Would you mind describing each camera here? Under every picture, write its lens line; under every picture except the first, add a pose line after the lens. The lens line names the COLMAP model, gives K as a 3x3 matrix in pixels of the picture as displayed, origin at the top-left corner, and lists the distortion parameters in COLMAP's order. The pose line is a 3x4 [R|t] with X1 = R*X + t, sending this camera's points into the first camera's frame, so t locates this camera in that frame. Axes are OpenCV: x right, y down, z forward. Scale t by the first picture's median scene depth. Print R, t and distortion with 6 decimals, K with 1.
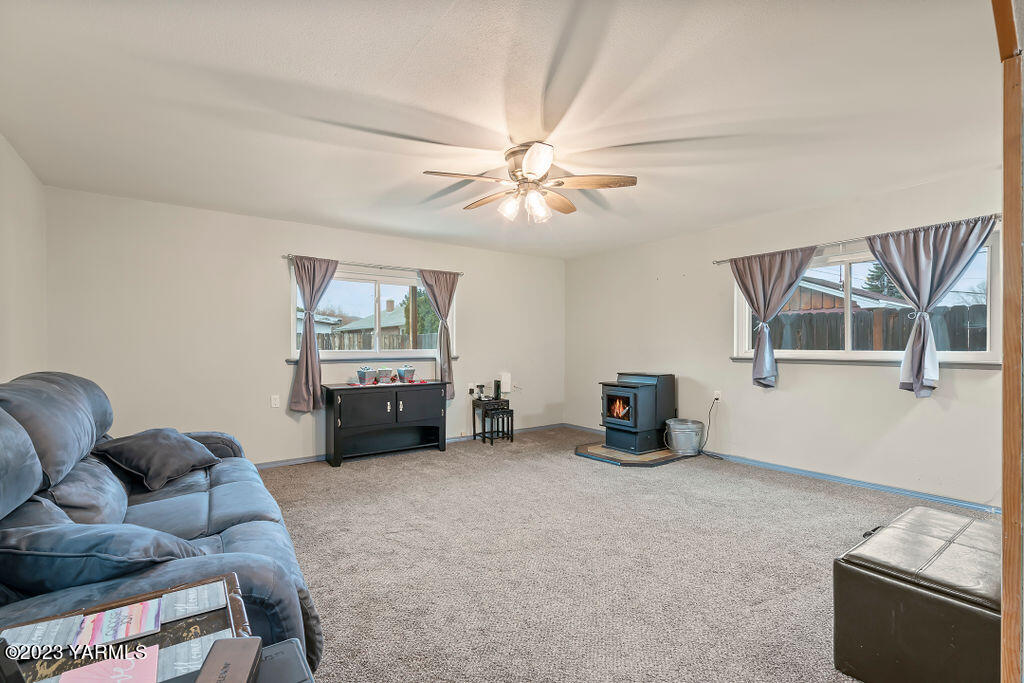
lens RADIAL K [[464.8, 0, 514.5], [0, 464.8, 346.8], [0, 0, 1]] dist [-0.004514, 0.001055]
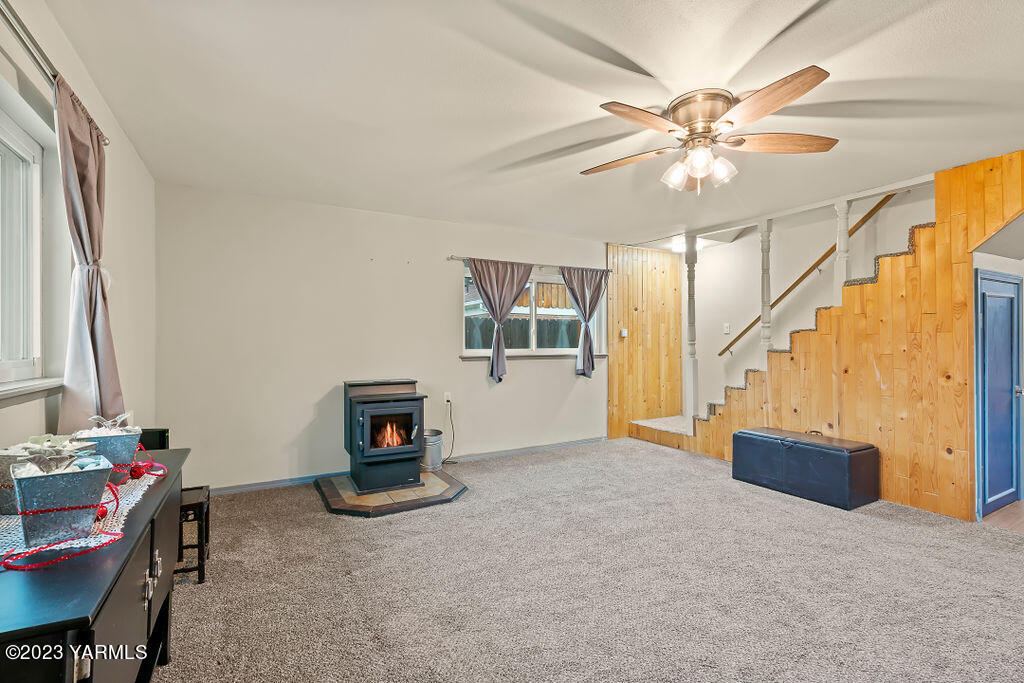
lens RADIAL K [[464.8, 0, 507.0], [0, 464.8, 343.7], [0, 0, 1]] dist [-0.004514, 0.001055]
pose [[0.122720, 0.000794, 0.992441, -0.598533], [0.000005, 1.000000, -0.000801, -0.004430], [-0.992441, 0.000103, 0.122719, 0.930135]]
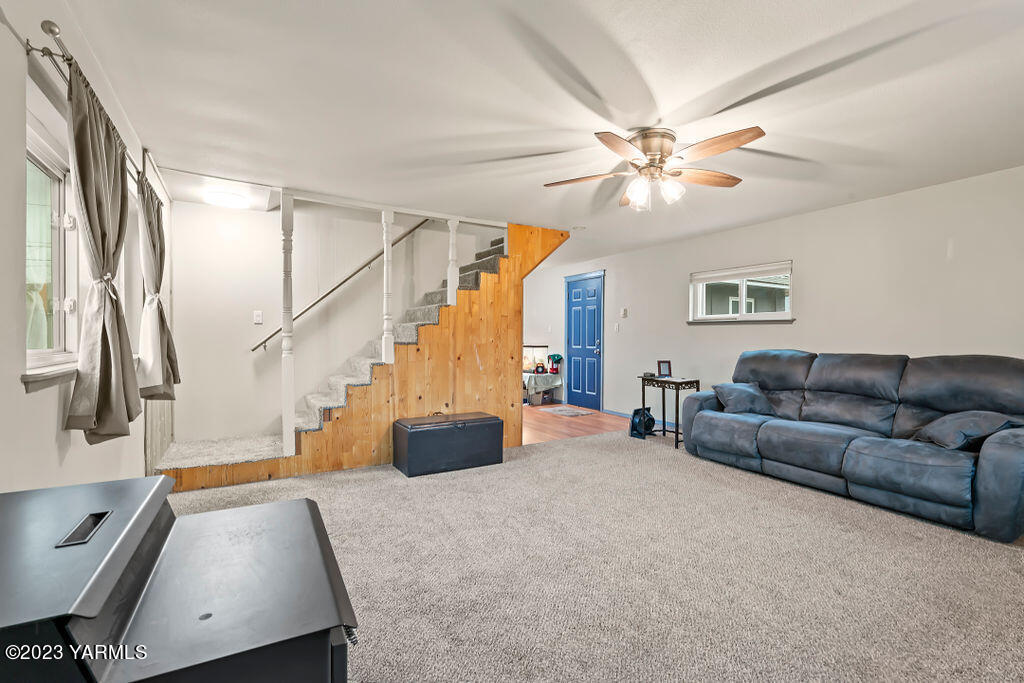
lens RADIAL K [[464.8, 0, 502.9], [0, 464.8, 337.8], [0, 0, 1]] dist [-0.004514, 0.001055]
pose [[-0.995141, -0.001331, 0.098447, 0.176324], [-0.001299, 0.999999, 0.000392, -0.001627], [-0.098447, 0.000262, -0.995142, 1.501317]]
